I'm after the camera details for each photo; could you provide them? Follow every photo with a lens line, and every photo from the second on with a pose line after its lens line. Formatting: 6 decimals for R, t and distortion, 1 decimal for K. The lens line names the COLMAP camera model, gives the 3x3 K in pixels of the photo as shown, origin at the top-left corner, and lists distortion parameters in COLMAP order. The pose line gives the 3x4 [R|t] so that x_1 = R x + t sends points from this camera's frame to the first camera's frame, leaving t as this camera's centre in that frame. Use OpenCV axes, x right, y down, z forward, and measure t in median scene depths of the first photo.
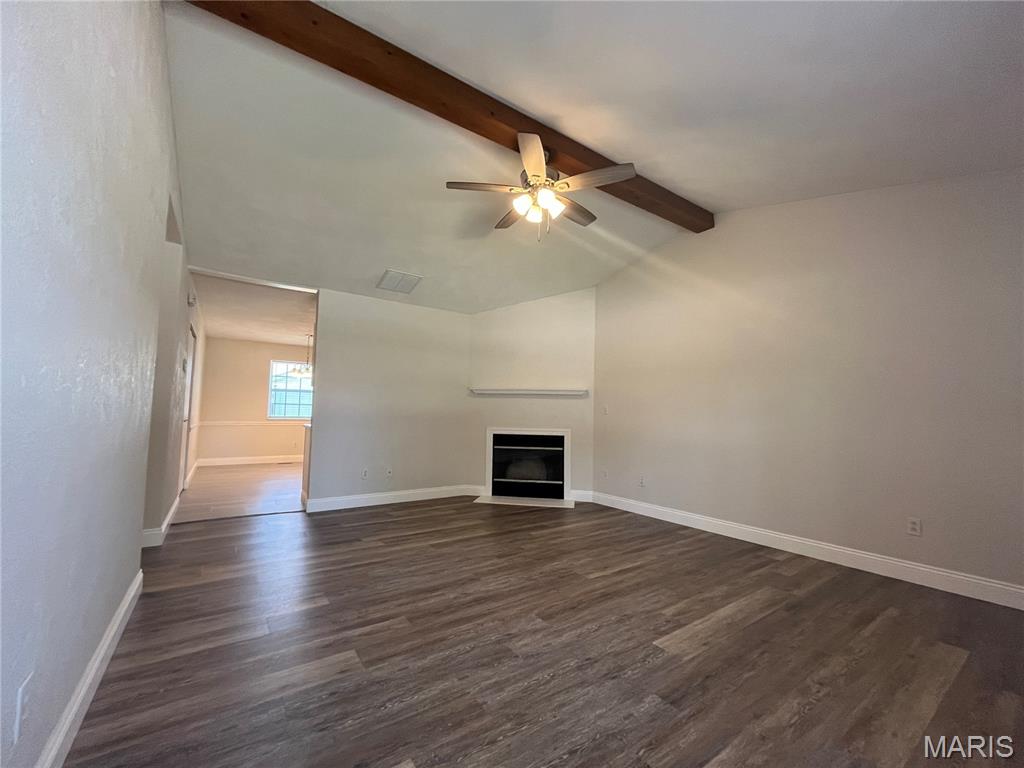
lens RADIAL K [[413.4, 0, 509.9], [0, 413.4, 383.9], [0, 0, 1]] dist [-0.002958, -0.000268]
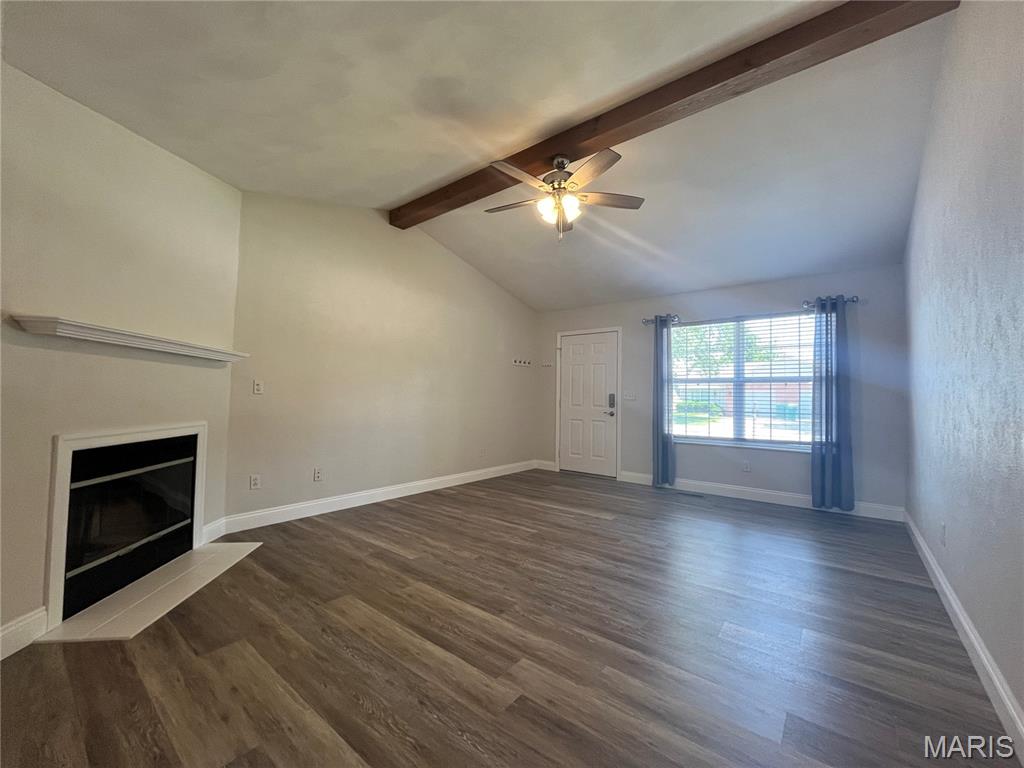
lens RADIAL K [[413.4, 0, 509.9], [0, 413.4, 383.9], [0, 0, 1]] dist [-0.002958, -0.000268]
pose [[-0.279625, 0.009903, 0.960058, -0.914899], [-0.088909, 0.995383, -0.036163, 0.075661], [-0.955984, -0.095470, -0.277454, 1.364150]]
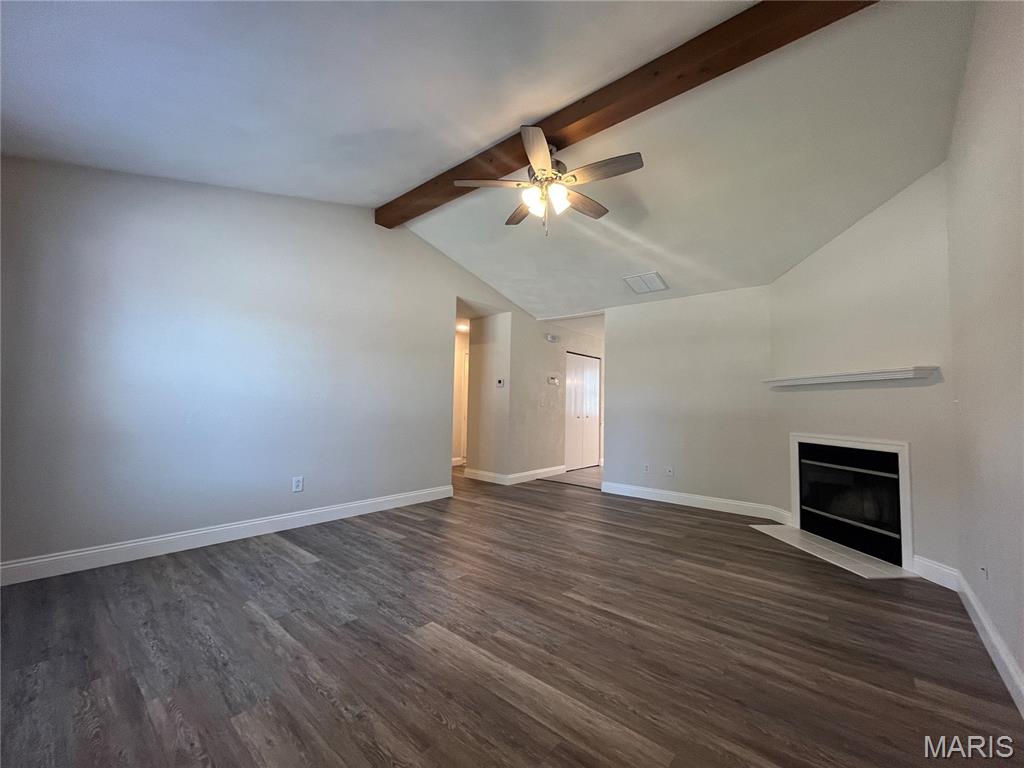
lens RADIAL K [[413.4, 0, 509.9], [0, 413.4, 383.9], [0, 0, 1]] dist [-0.002958, -0.000268]
pose [[0.252787, -0.065372, -0.965311, 0.972257], [0.054134, 0.997107, -0.053350, 0.059920], [0.966006, -0.038770, 0.255594, 0.633307]]
